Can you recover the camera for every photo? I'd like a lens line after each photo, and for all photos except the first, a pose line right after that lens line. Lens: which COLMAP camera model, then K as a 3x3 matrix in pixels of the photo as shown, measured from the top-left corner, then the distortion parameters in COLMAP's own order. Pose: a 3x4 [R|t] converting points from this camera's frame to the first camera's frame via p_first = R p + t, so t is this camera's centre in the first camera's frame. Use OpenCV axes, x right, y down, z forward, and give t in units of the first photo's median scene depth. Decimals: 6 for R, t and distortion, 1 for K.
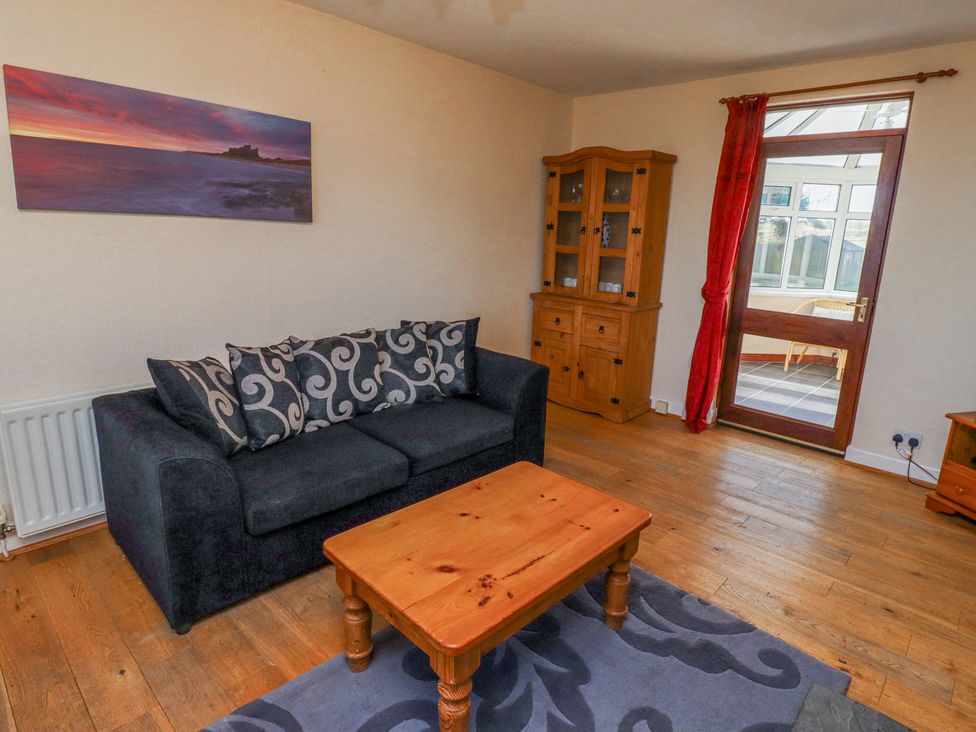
lens RADIAL K [[555.1, 0, 504.1], [0, 555.1, 353.1], [0, 0, 1]] dist [0.003349, -0.011976]
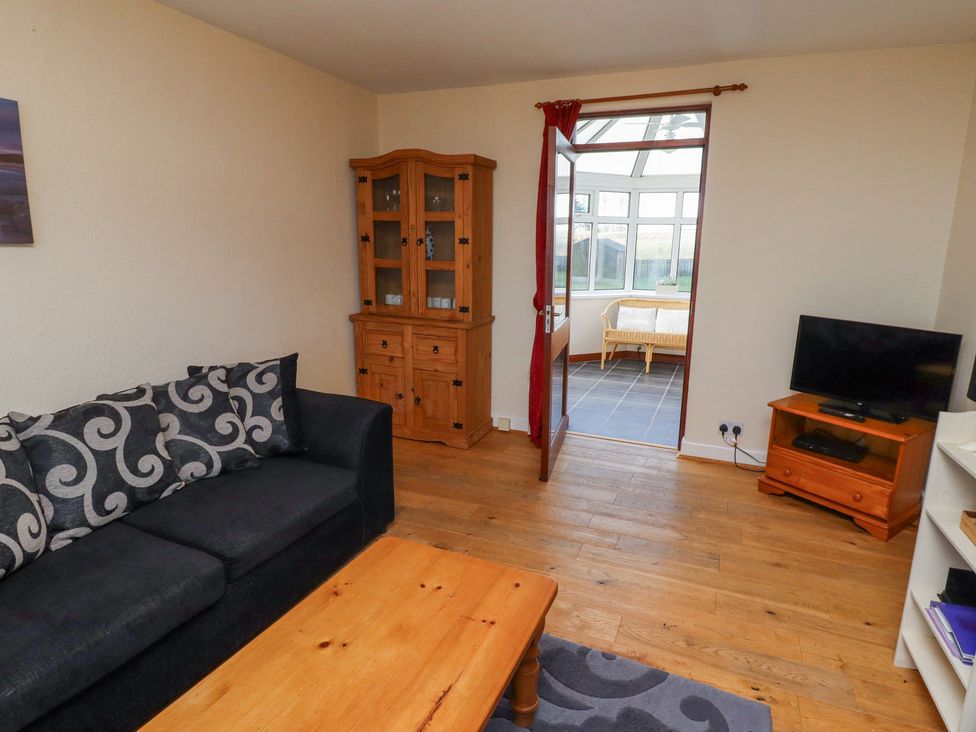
lens RADIAL K [[555.1, 0, 504.1], [0, 555.1, 353.1], [0, 0, 1]] dist [0.003349, -0.011976]
pose [[0.936133, -0.095013, 0.338567, -0.038370], [0.099637, 0.995017, 0.003738, -0.040105], [-0.337235, 0.030235, 0.940935, 0.145383]]
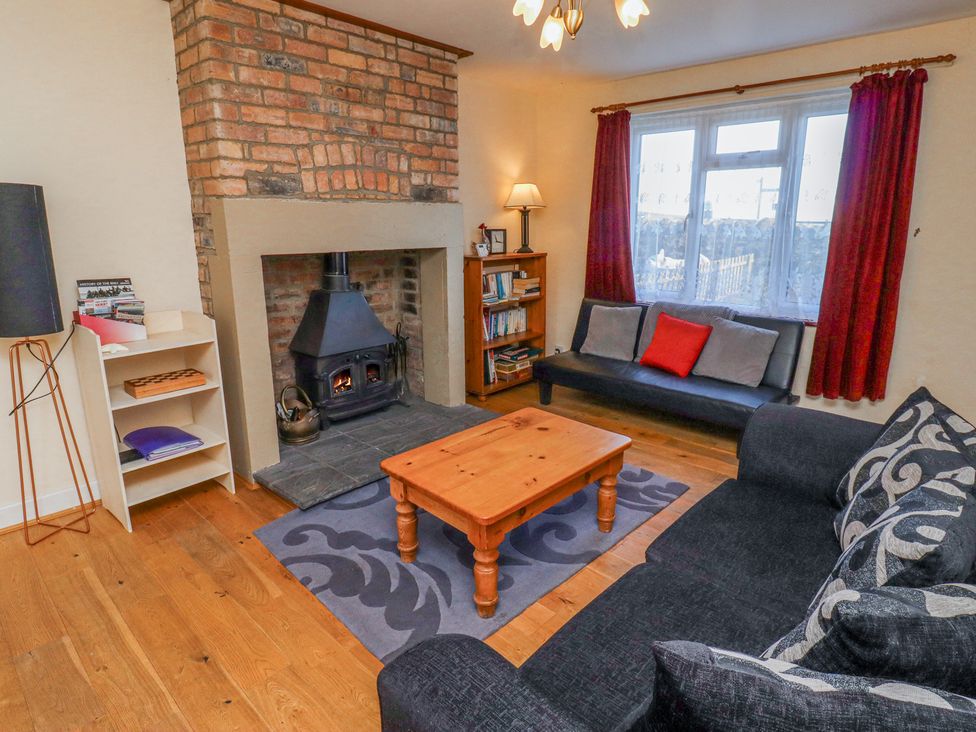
lens RADIAL K [[555.1, 0, 504.1], [0, 555.1, 353.1], [0, 0, 1]] dist [0.003349, -0.011976]
pose [[-0.999001, -0.039075, -0.021686, 0.028323], [-0.044628, 0.897735, 0.438269, -0.271023], [0.002343, 0.438799, -0.898582, 1.234496]]
